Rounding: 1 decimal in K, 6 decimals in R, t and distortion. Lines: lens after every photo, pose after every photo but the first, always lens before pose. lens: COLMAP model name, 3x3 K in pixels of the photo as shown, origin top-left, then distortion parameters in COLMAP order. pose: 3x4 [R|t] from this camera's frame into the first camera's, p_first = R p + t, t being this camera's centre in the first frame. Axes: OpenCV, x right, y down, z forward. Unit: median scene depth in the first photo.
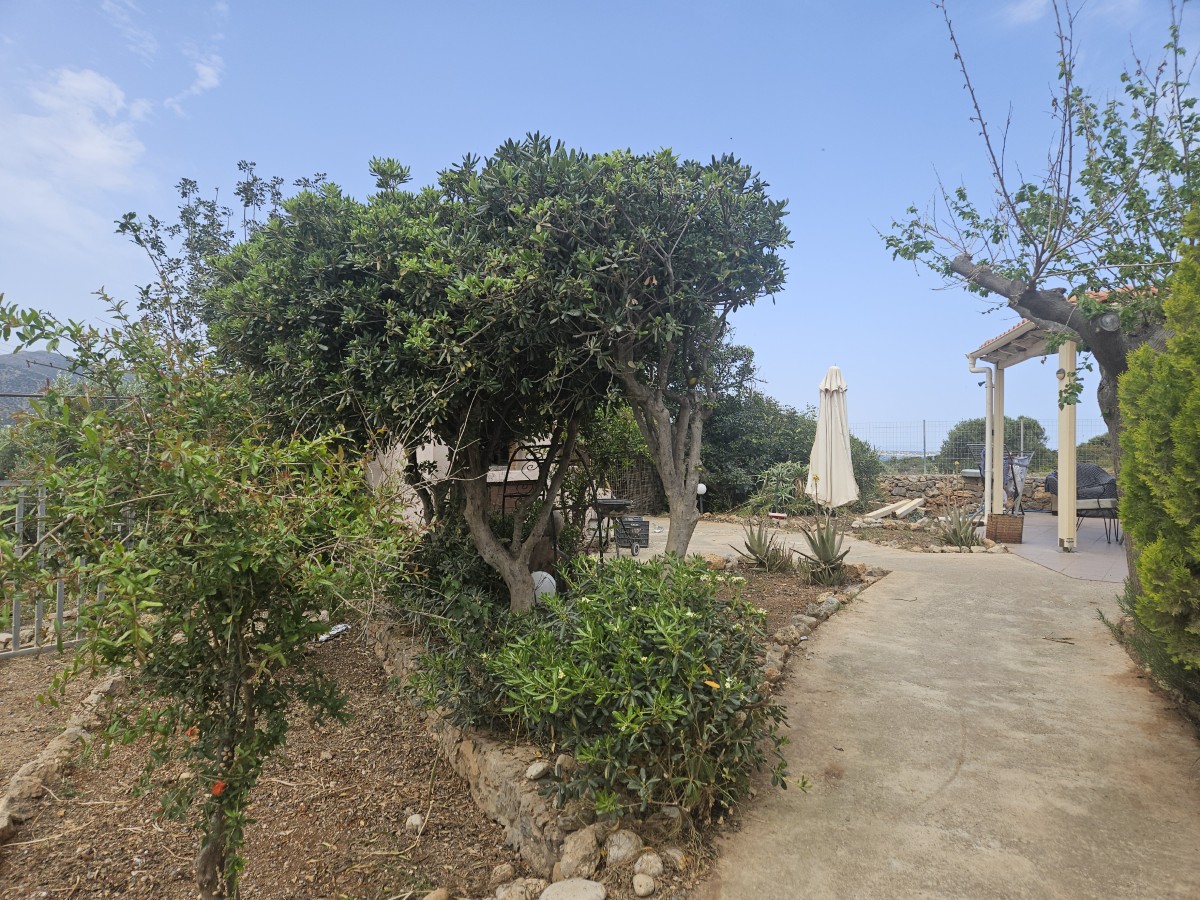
lens RADIAL K [[796.3, 0, 583.4], [0, 796.3, 449.2], [0, 0, 1]] dist [0.080781, -0.064601]
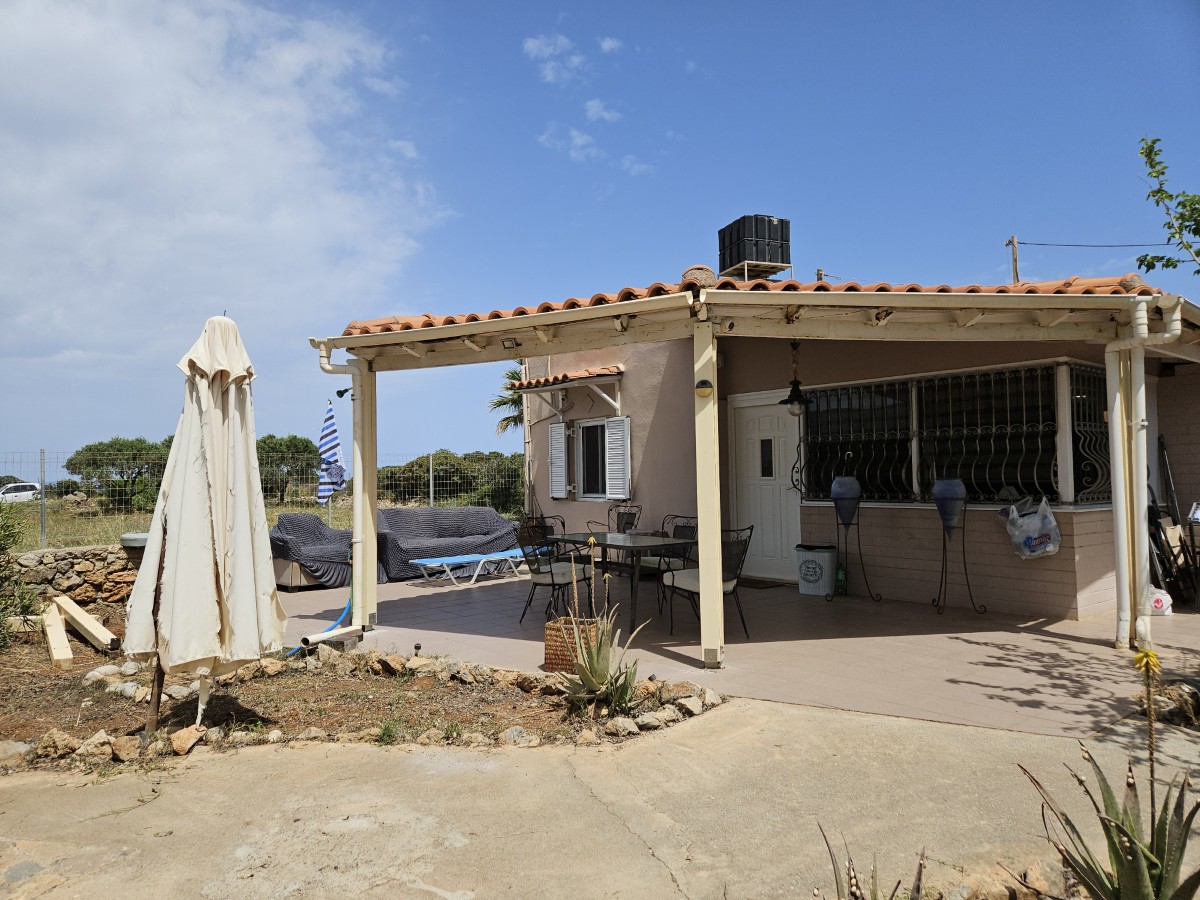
lens RADIAL K [[796.3, 0, 583.4], [0, 796.3, 449.2], [0, 0, 1]] dist [0.080781, -0.064601]
pose [[0.243024, 0.015818, 0.969891, -0.023495], [0.018464, 0.999610, -0.020929, -0.019493], [-0.969845, 0.022994, 0.242637, 0.545569]]
